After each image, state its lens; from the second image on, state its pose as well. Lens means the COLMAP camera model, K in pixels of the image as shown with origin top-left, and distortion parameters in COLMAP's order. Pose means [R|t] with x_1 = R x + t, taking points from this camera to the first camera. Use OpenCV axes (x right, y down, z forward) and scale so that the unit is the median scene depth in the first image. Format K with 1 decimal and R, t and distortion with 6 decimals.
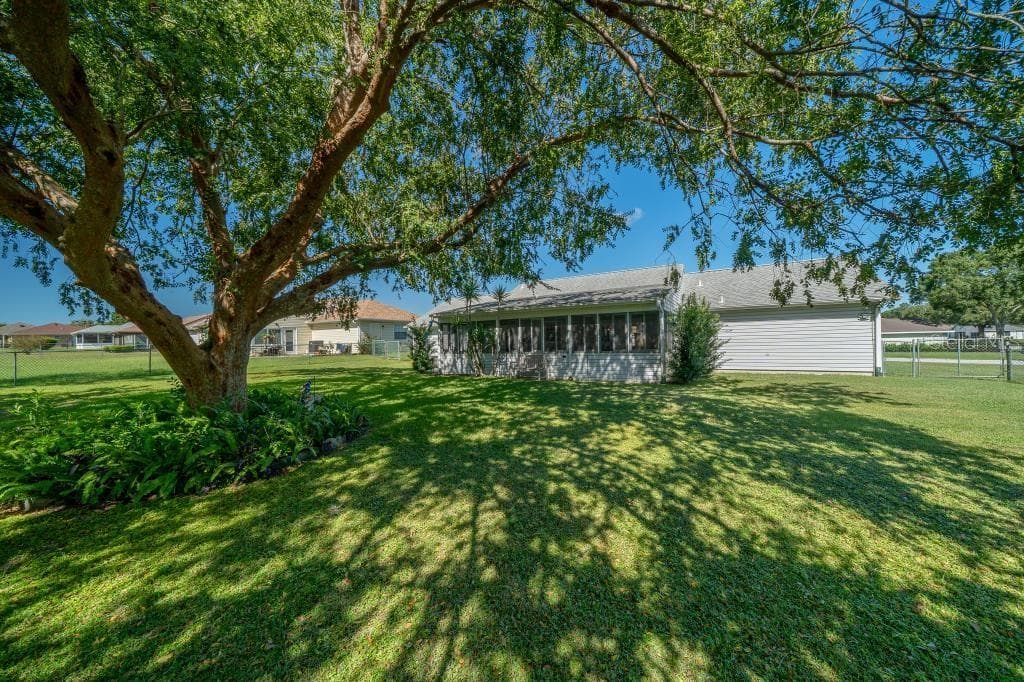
lens RADIAL K [[378.0, 0, 512.0], [0, 378.0, 341.0], [0, 0, 1]] dist [0.000613, 0.000085]
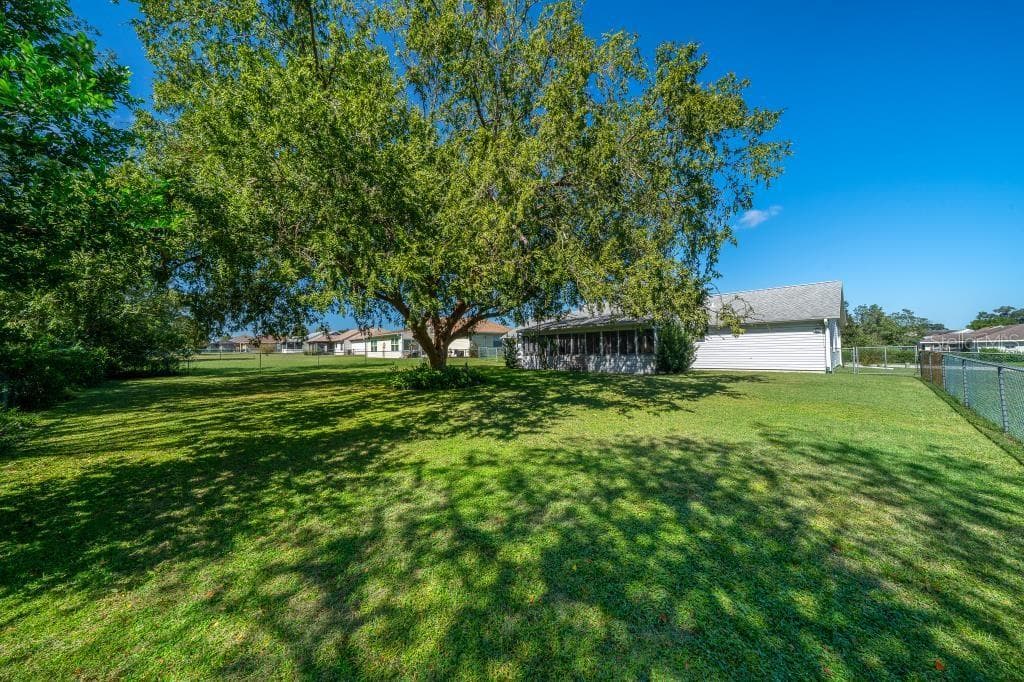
lens RADIAL K [[378.0, 0, 512.0], [0, 378.0, 341.0], [0, 0, 1]] dist [0.000613, 0.000085]
pose [[0.969220, -0.001671, -0.246189, 0.165309], [-0.003646, 0.999770, -0.021141, 0.006583], [0.246167, 0.021388, 0.968991, -0.563497]]
